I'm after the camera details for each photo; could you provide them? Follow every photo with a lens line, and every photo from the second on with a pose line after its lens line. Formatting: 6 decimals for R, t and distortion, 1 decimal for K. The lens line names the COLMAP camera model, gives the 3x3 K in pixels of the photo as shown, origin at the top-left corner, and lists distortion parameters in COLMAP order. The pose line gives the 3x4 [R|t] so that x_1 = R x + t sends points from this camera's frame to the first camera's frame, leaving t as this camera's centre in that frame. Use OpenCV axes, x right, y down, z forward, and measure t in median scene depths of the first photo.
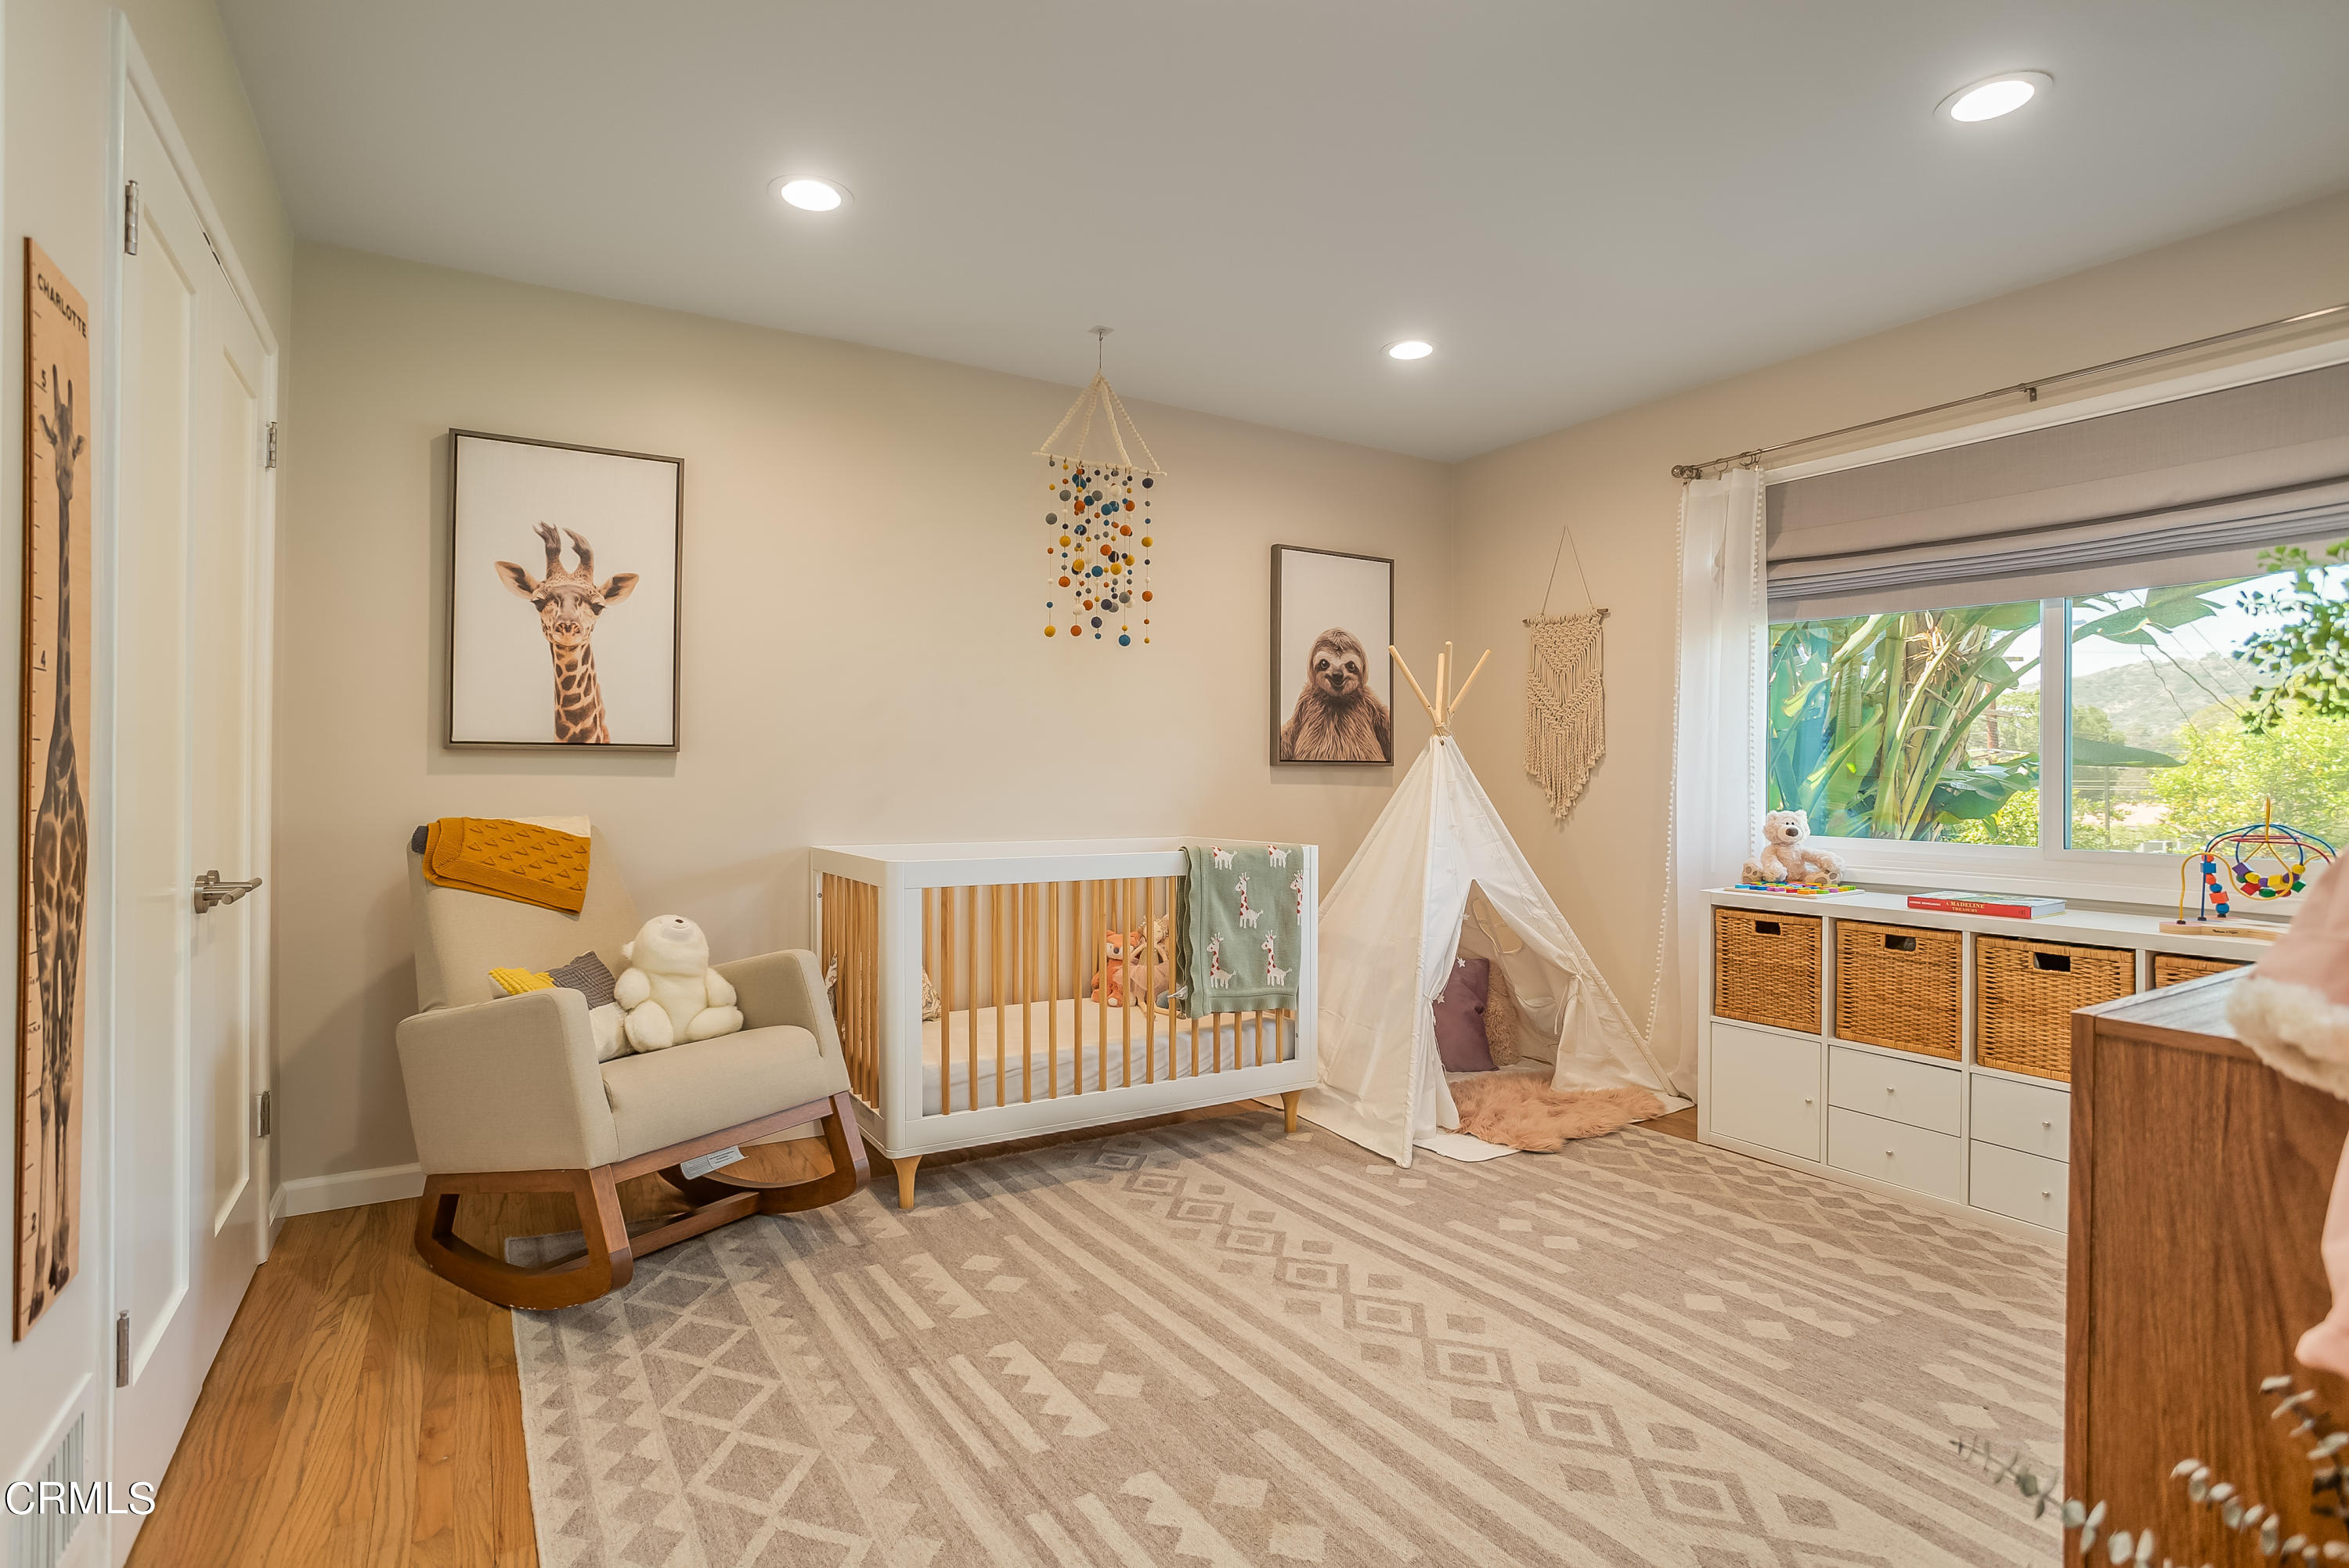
lens RADIAL K [[1125.8, 0, 1174.5], [0, 1125.8, 784.0], [0, 0, 1]] dist [-0.073432, 0.038827]
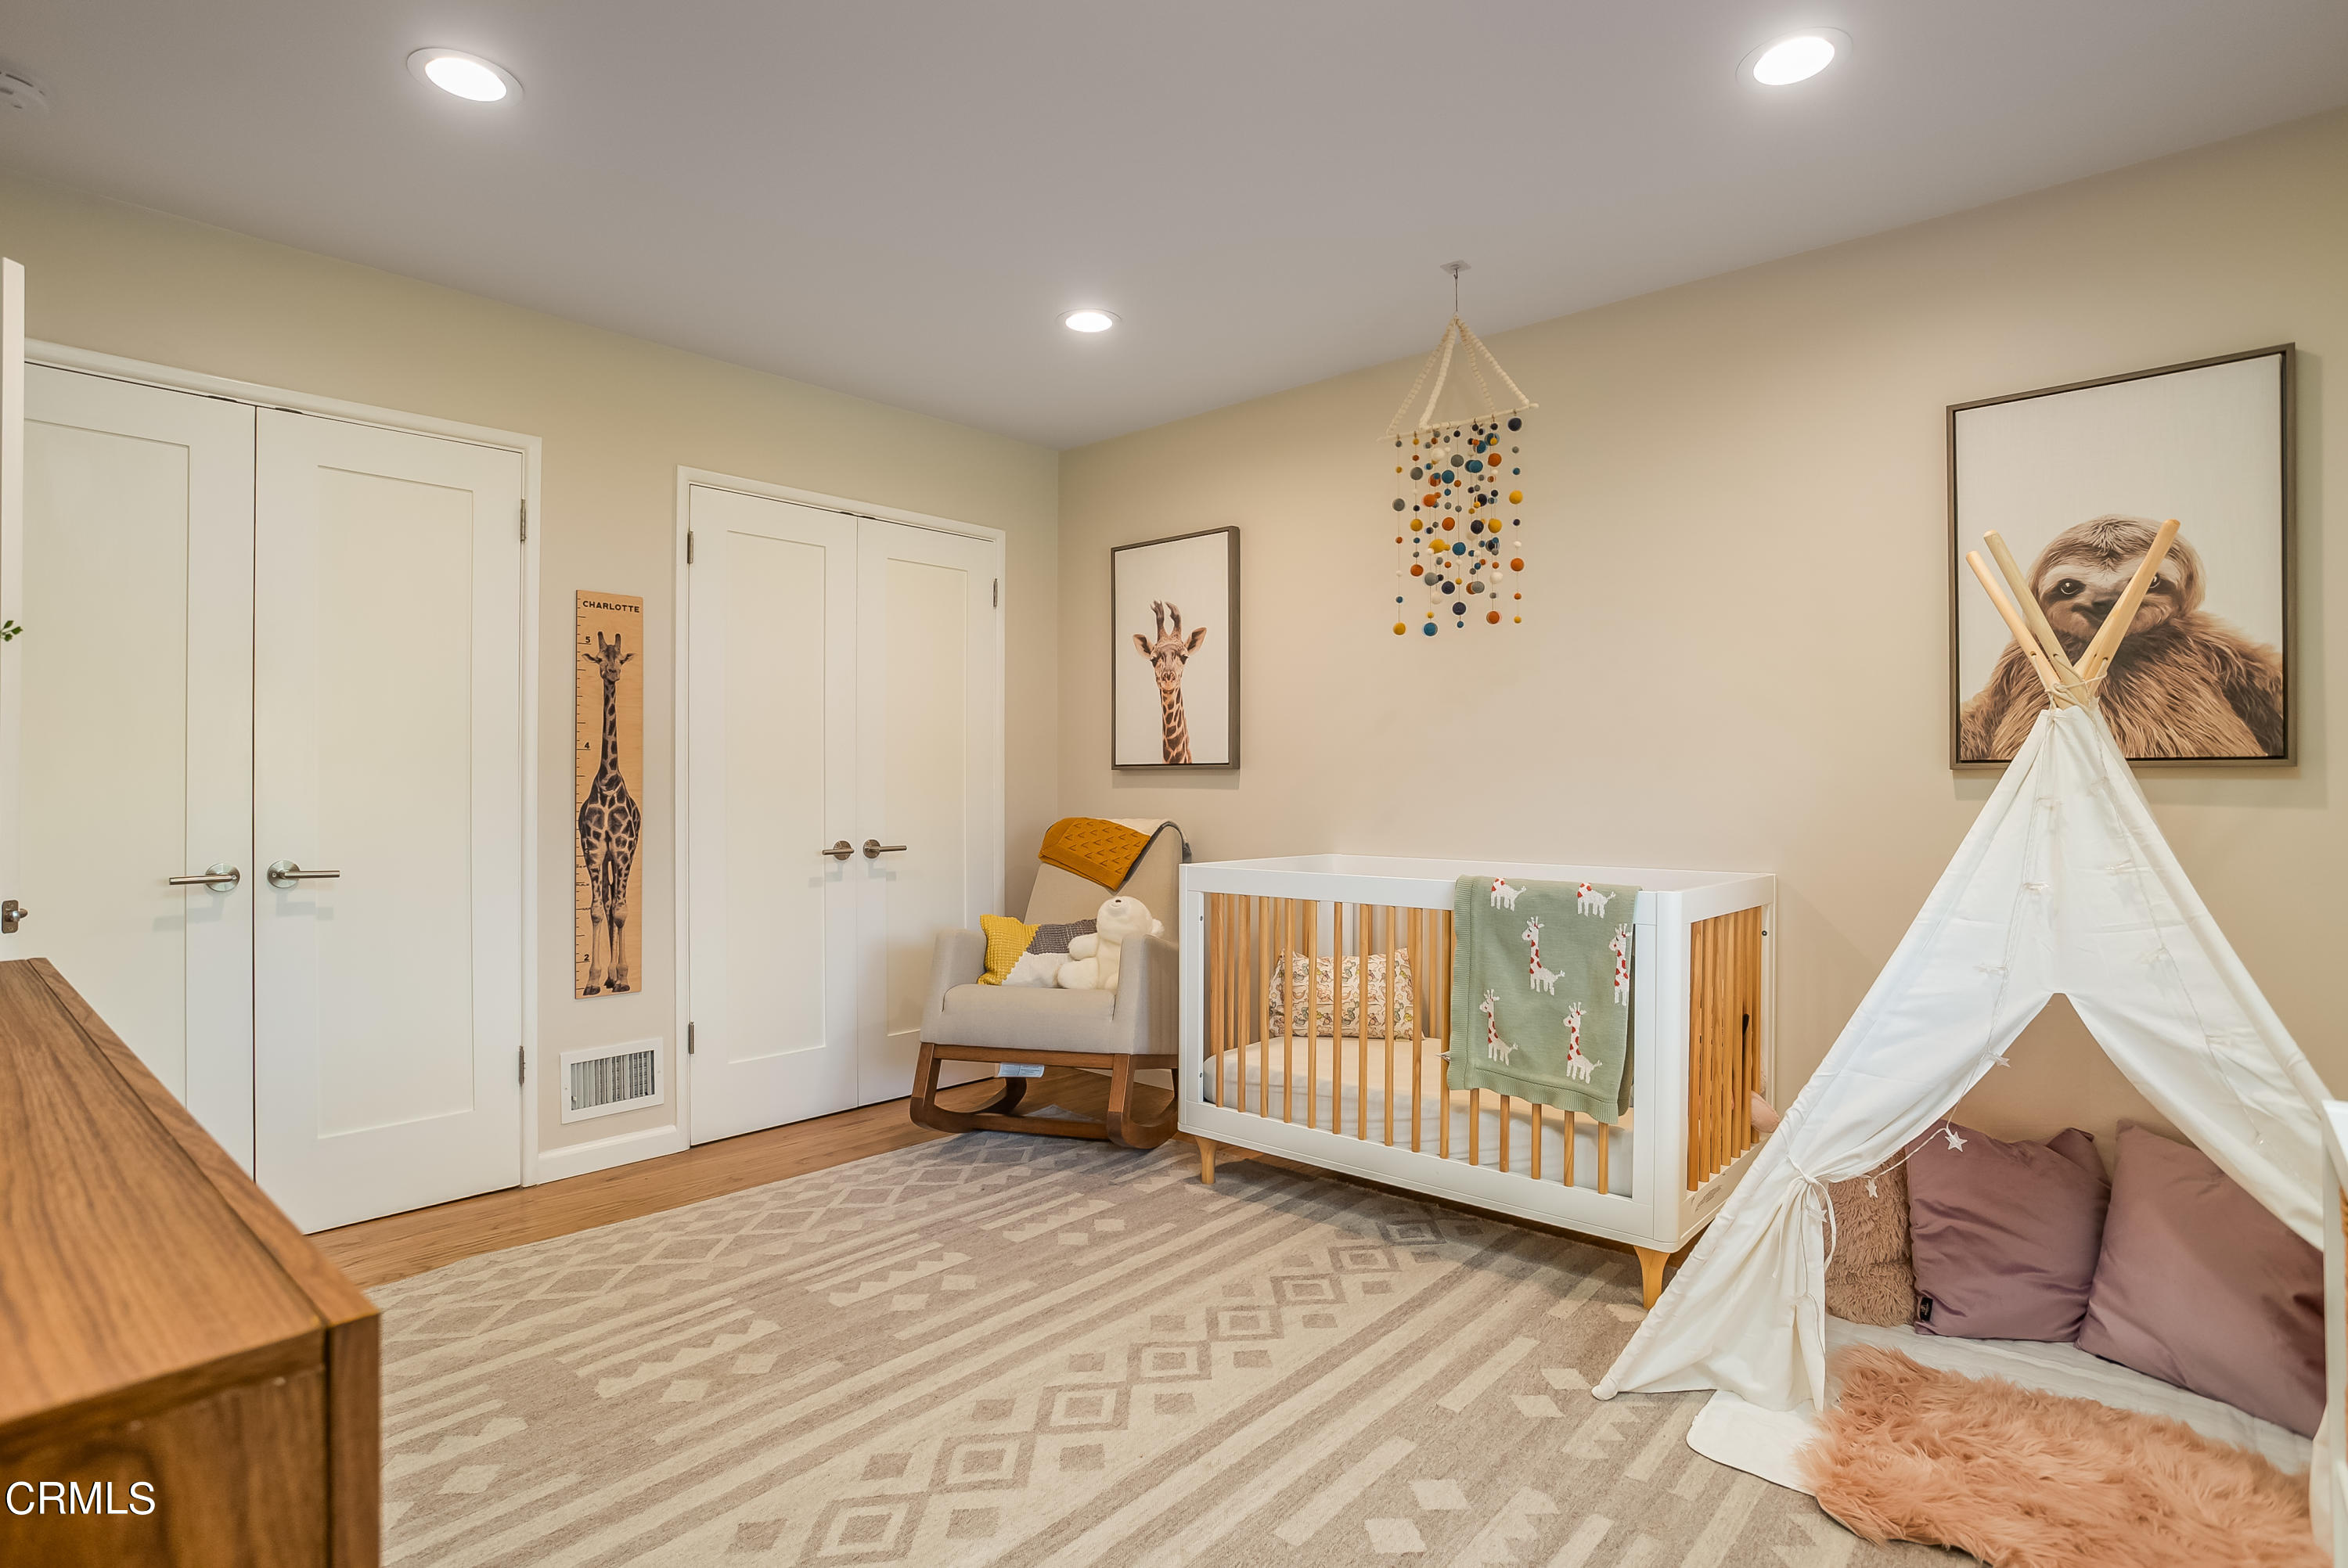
lens RADIAL K [[1185.2, 0, 1174.0], [0, 1185.2, 784.0], [0, 0, 1]] dist [-0.062208, 0.024460]
pose [[0.290094, -0.004277, -0.956988, 0.822387], [-0.004116, 0.999975, -0.005717, -0.004537], [0.956989, 0.005597, 0.290070, 0.601672]]
